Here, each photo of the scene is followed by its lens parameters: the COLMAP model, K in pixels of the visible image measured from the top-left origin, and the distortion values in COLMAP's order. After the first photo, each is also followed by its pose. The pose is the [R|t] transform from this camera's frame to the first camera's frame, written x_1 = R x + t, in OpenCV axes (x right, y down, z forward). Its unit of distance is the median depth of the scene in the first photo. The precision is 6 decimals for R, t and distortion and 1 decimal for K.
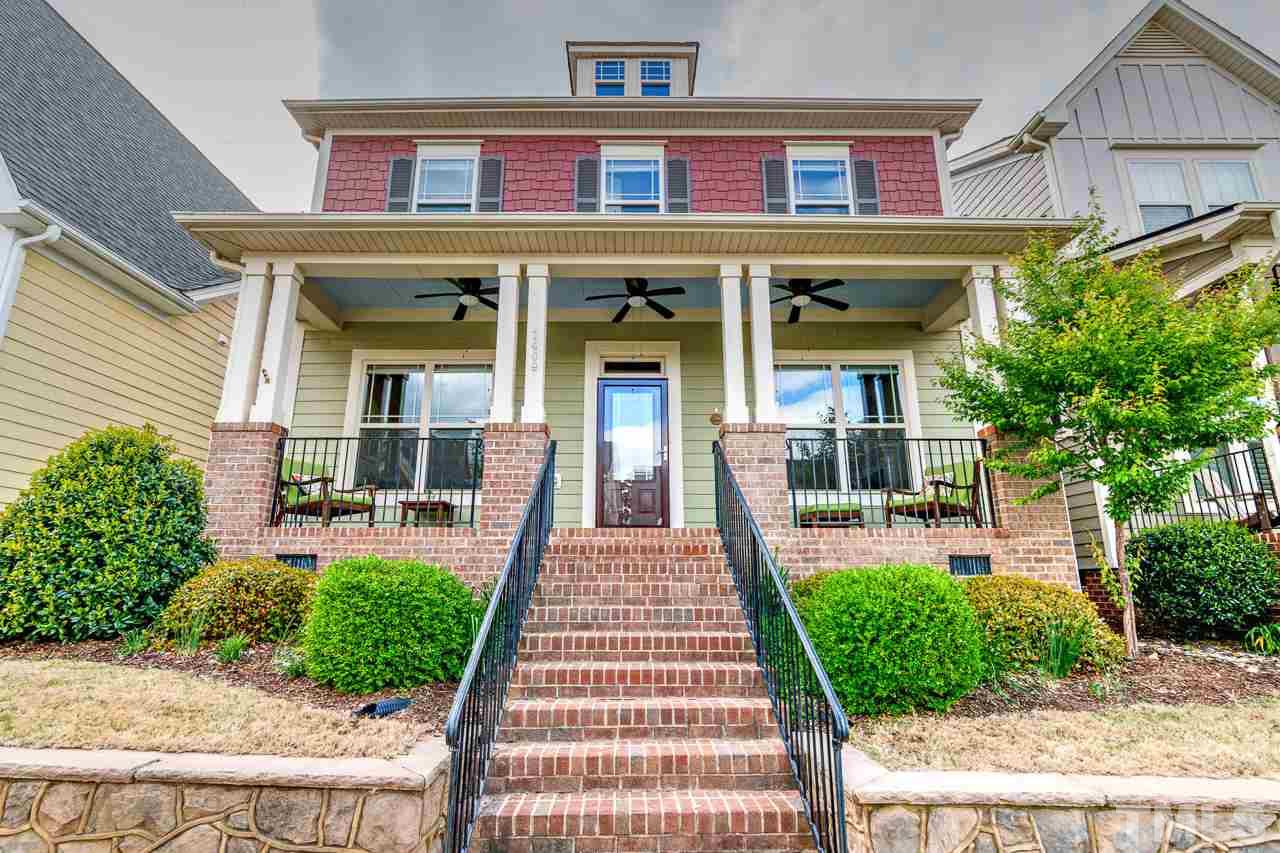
lens RADIAL K [[635.6, 0, 640.0], [0, 635.6, 426.5], [0, 0, 1]] dist [-0.000597, -0.000234]
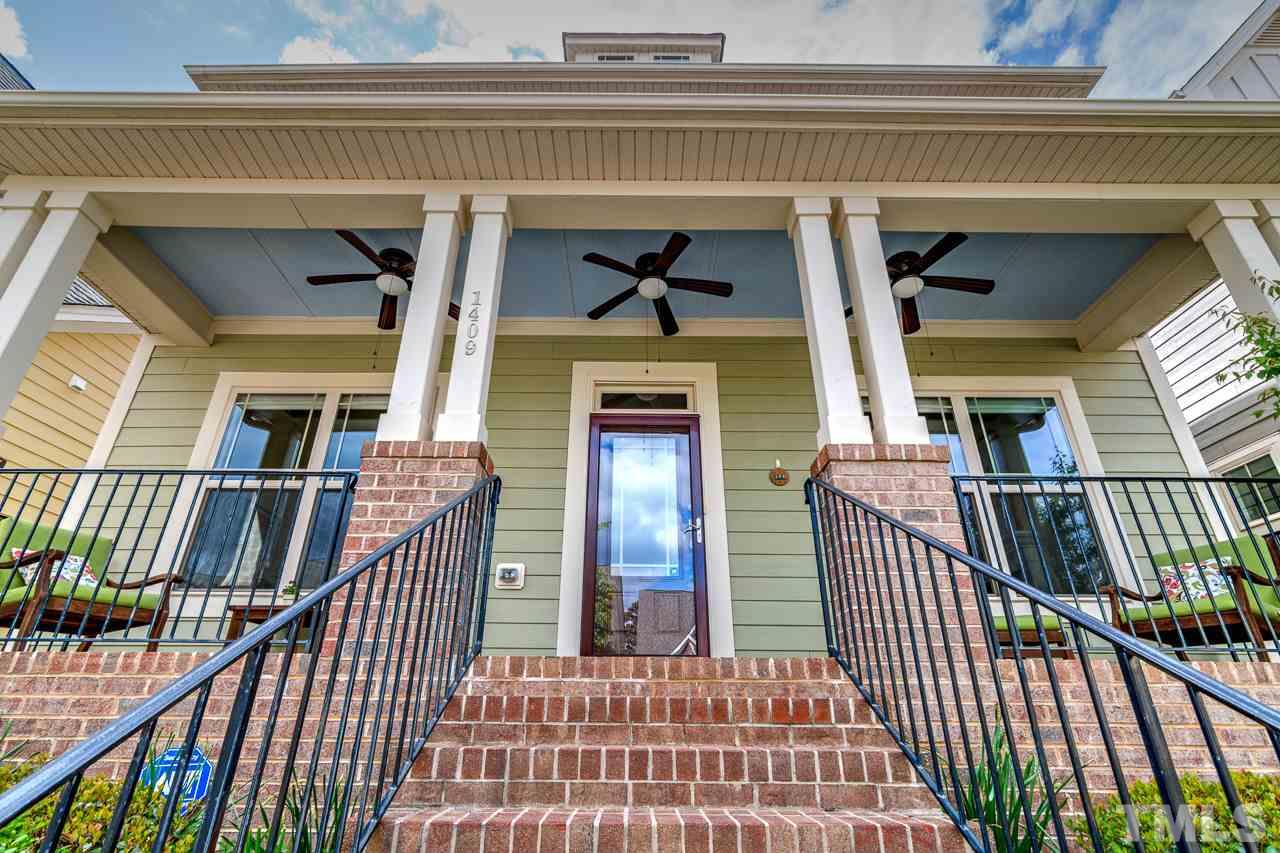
lens RADIAL K [[588.6, 0, 636.9], [0, 588.6, 436.3], [0, 0, 1]] dist [-0.000371, 0.000239]
pose [[0.999957, 0.003586, -0.008506, -0.016795], [-0.005341, 0.976326, -0.216239, 0.087988], [0.007529, 0.216275, 0.976304, 0.503659]]
